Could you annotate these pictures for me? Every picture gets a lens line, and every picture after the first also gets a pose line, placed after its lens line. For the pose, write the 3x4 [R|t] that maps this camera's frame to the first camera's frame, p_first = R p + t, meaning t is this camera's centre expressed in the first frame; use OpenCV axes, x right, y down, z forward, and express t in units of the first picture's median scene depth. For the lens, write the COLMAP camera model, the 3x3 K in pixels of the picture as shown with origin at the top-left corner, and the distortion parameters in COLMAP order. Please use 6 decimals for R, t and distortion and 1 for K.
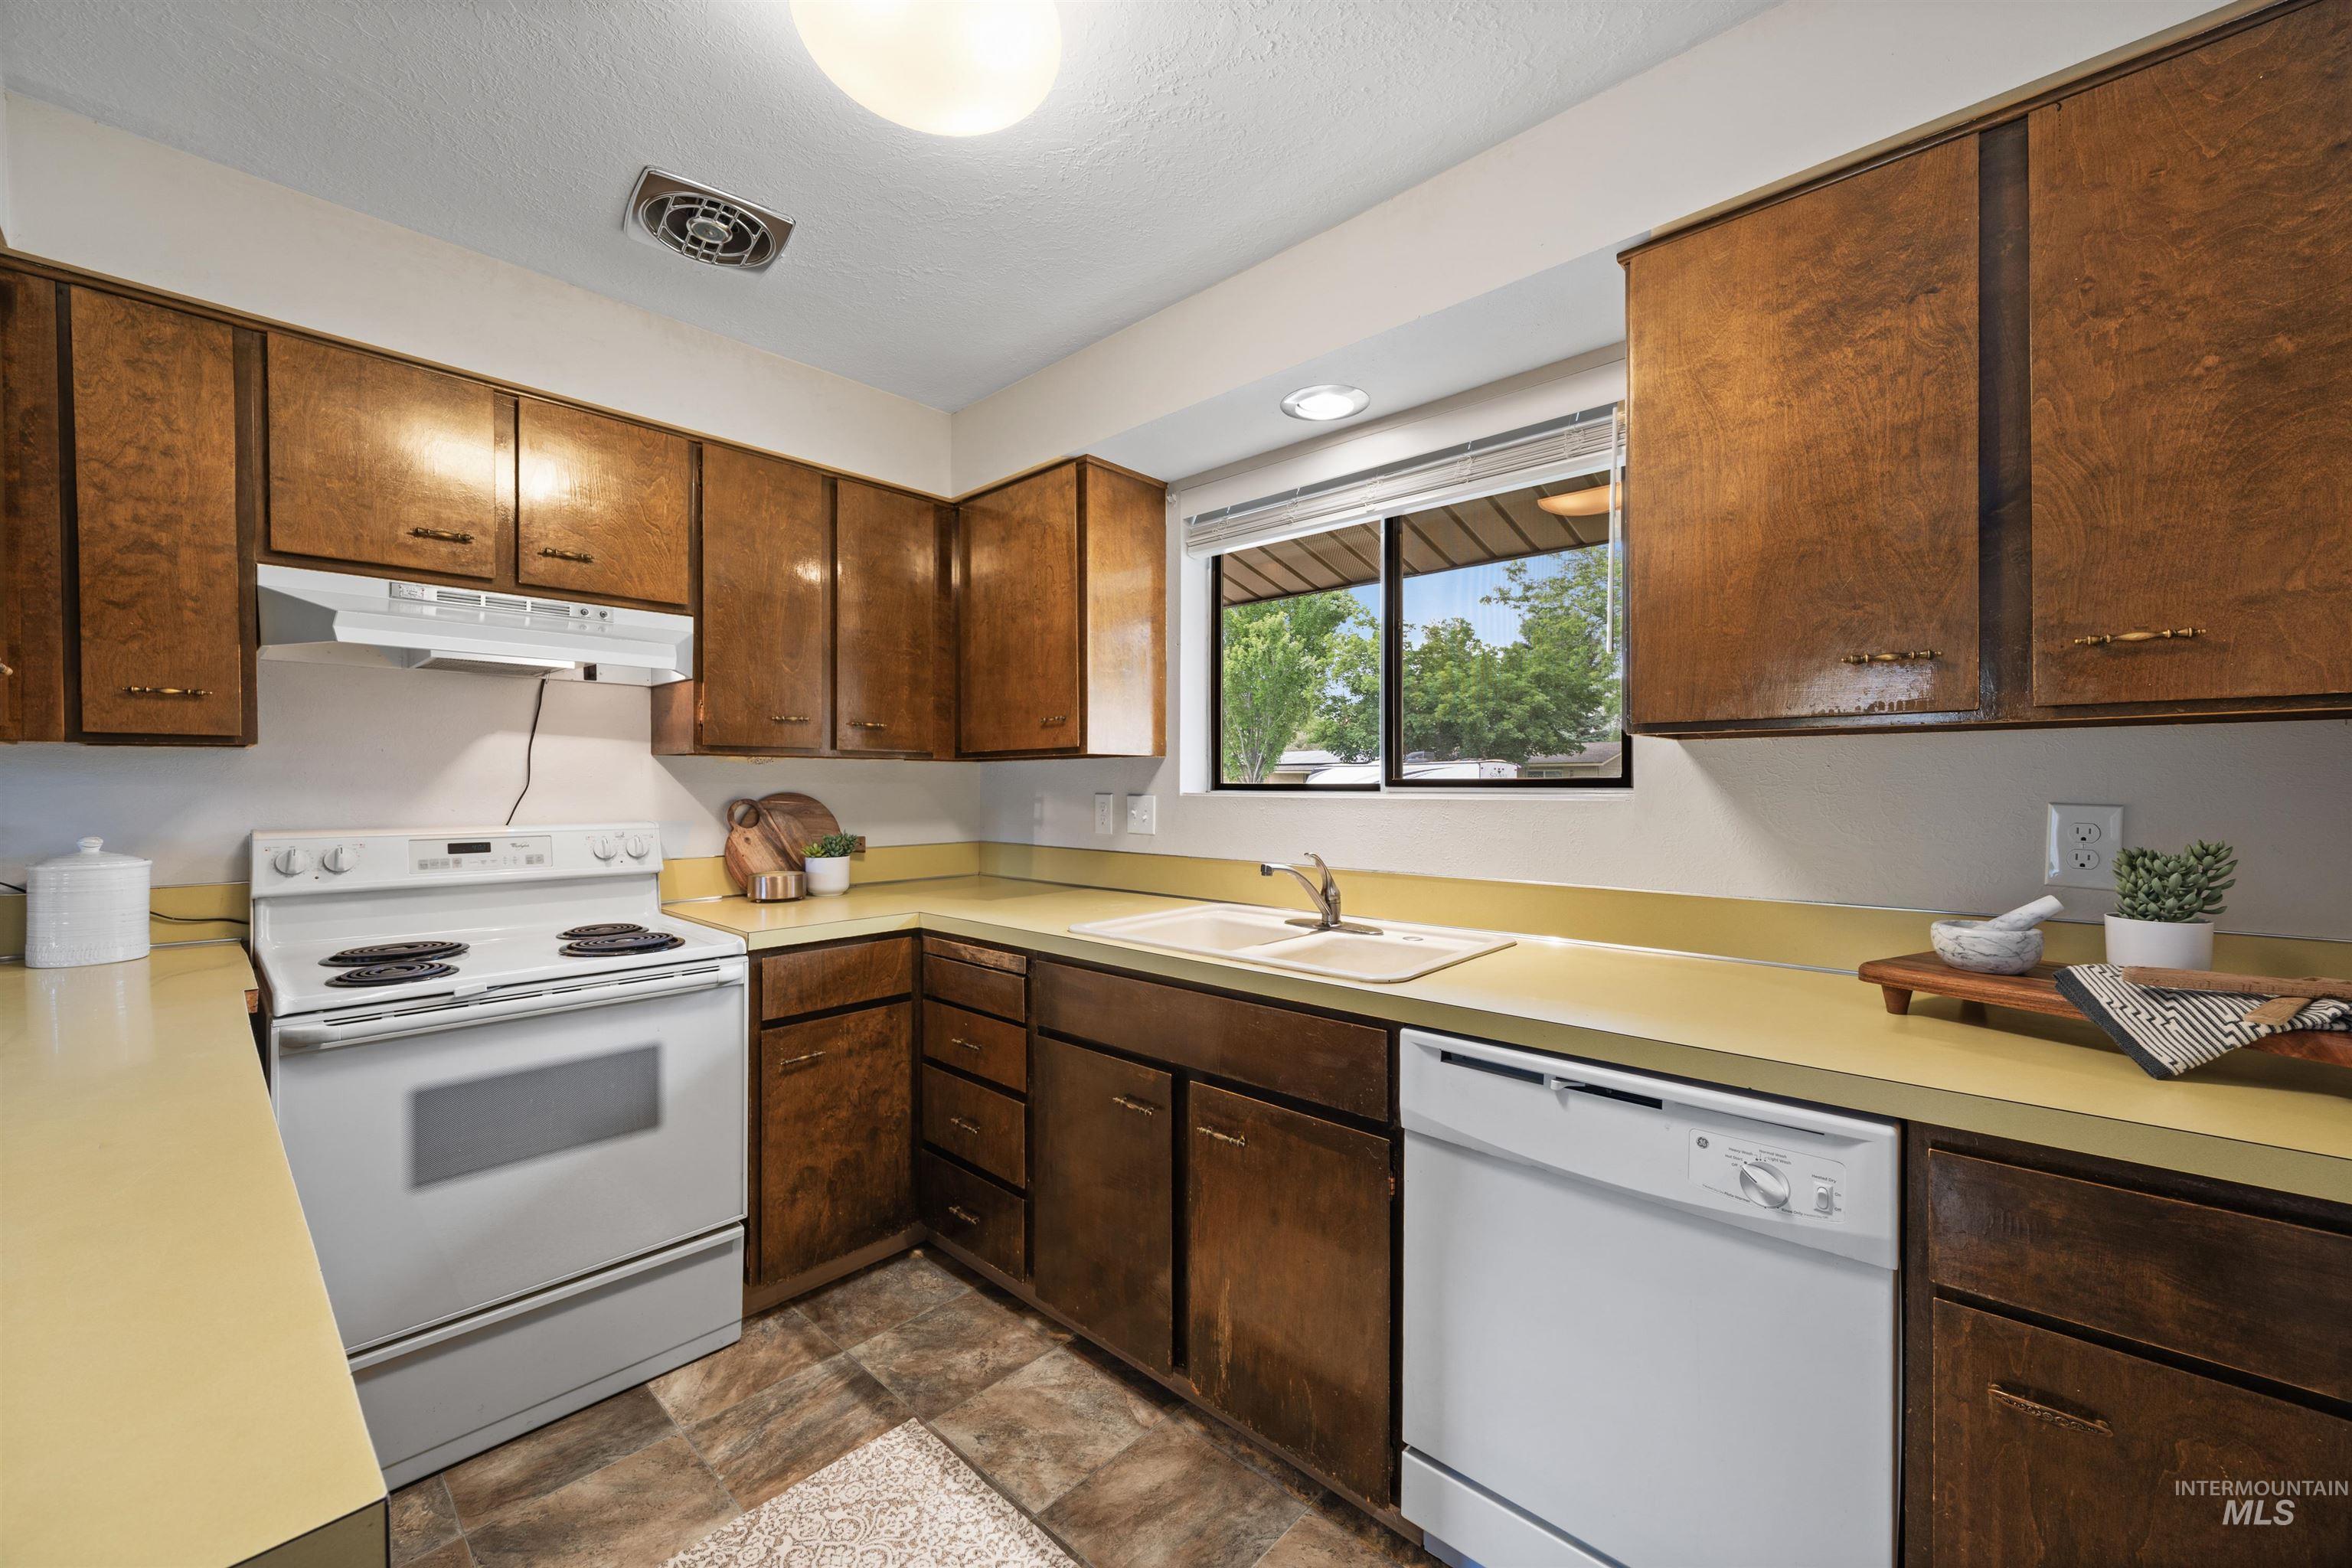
lens RADIAL K [[903.1, 0, 1170.2], [0, 903.1, 786.8], [0, 0, 1]] dist [0.001452, 0.000025]
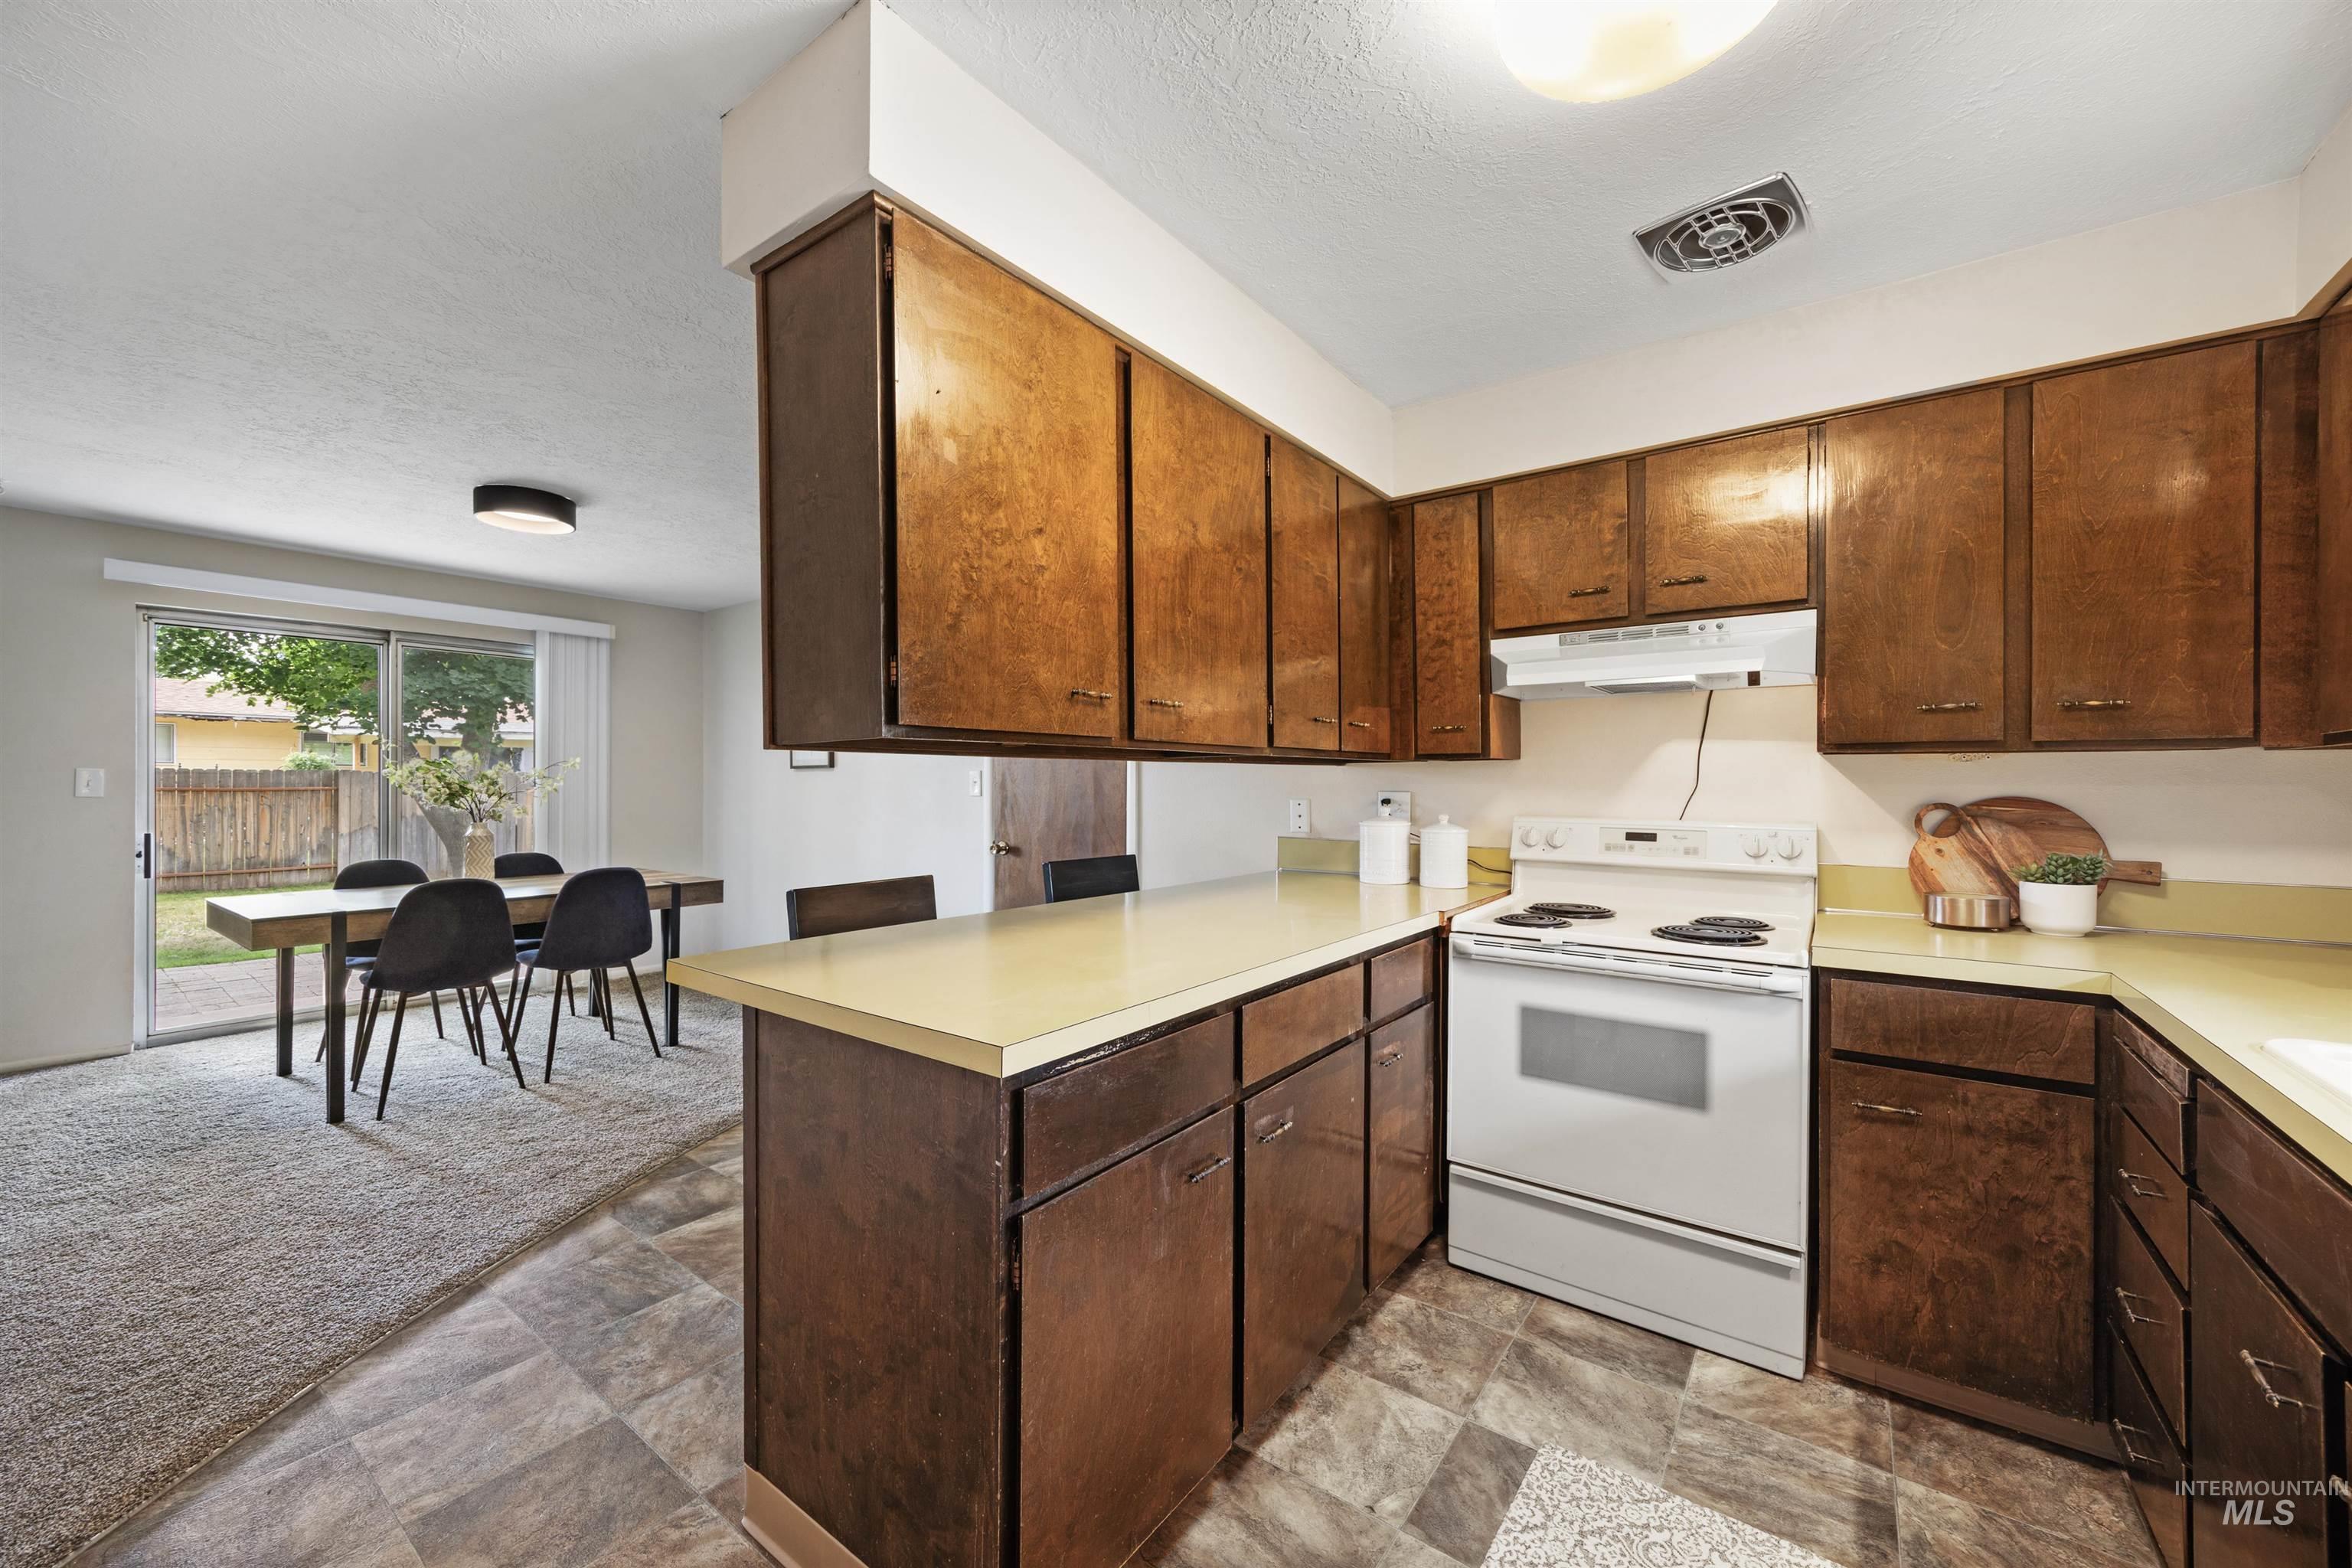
lens RADIAL K [[903.1, 0, 1170.2], [0, 903.1, 786.8], [0, 0, 1]] dist [0.001452, 0.000025]
pose [[0.101781, 0.004999, -0.994794, 0.388396], [-0.007942, 0.999960, 0.004212, 0.000090], [0.994775, 0.007472, 0.101817, 0.256387]]
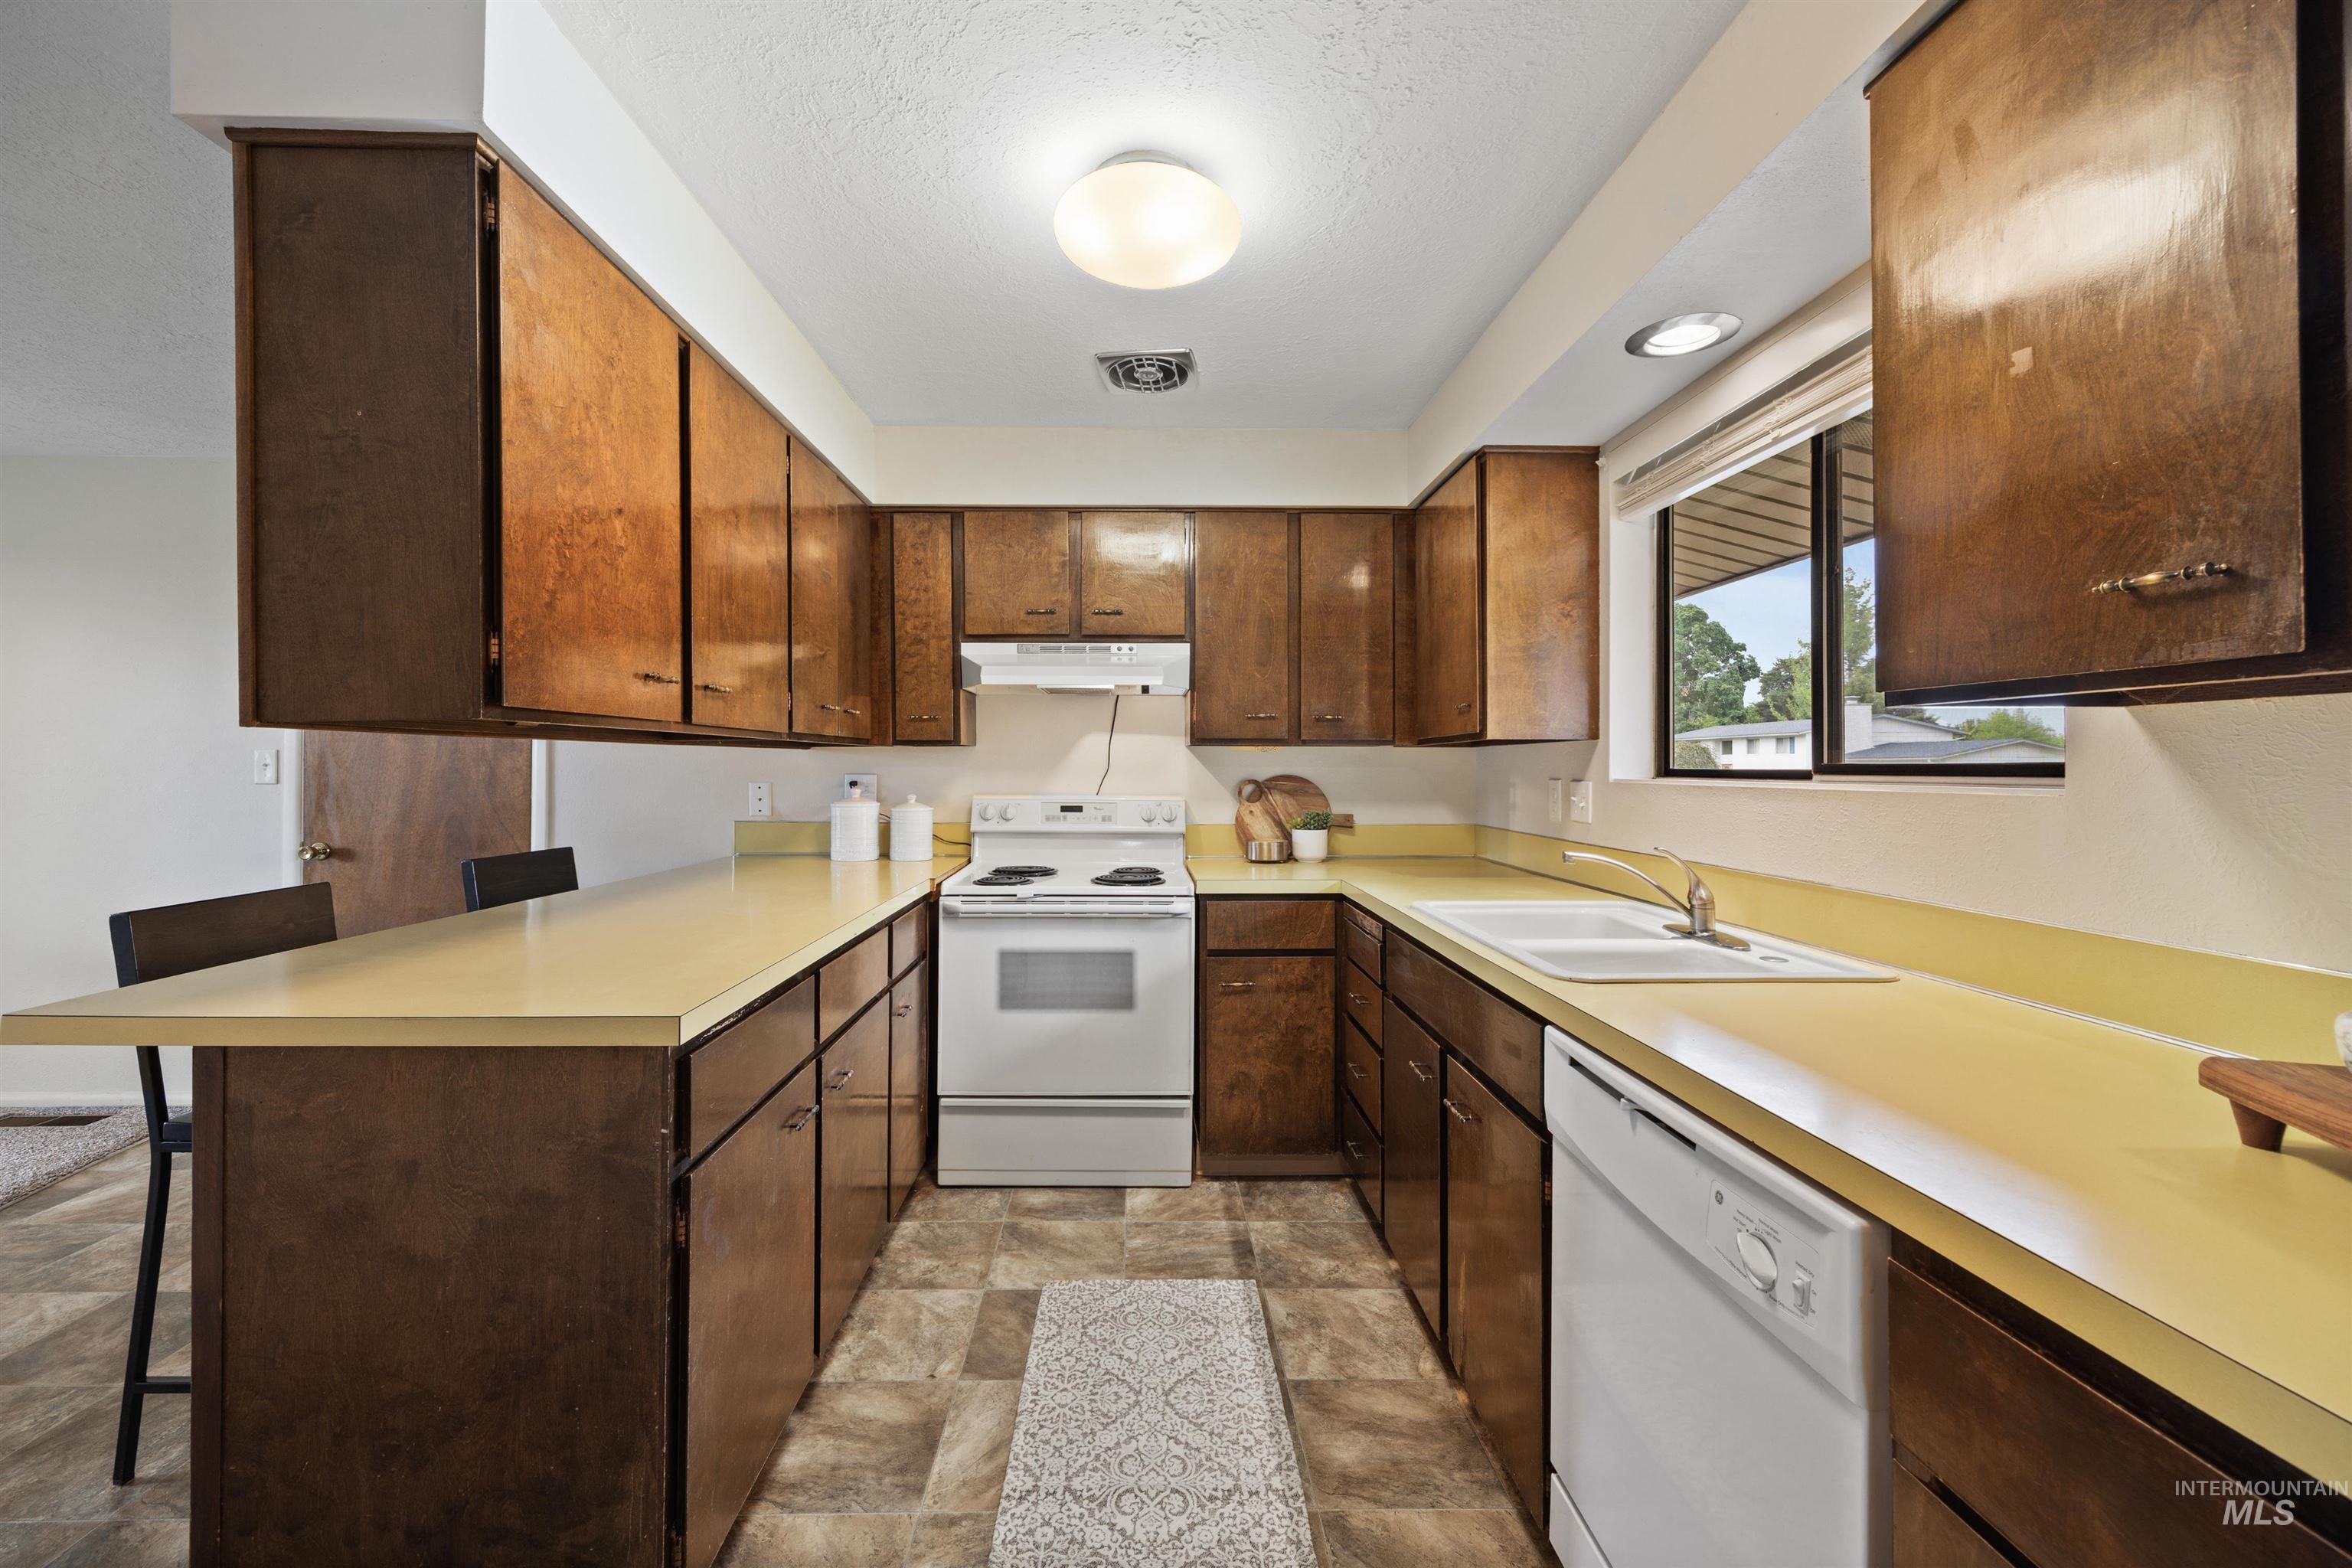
lens RADIAL K [[930.0, 0, 1150.4], [0, 930.0, 762.5], [0, 0, 1]] dist [-0.000277, -0.000109]
pose [[0.689304, -0.000999, -0.724472, 0.480744], [-0.006272, 0.999953, -0.007347, -0.000333], [0.724445, 0.009608, 0.689265, 0.010261]]
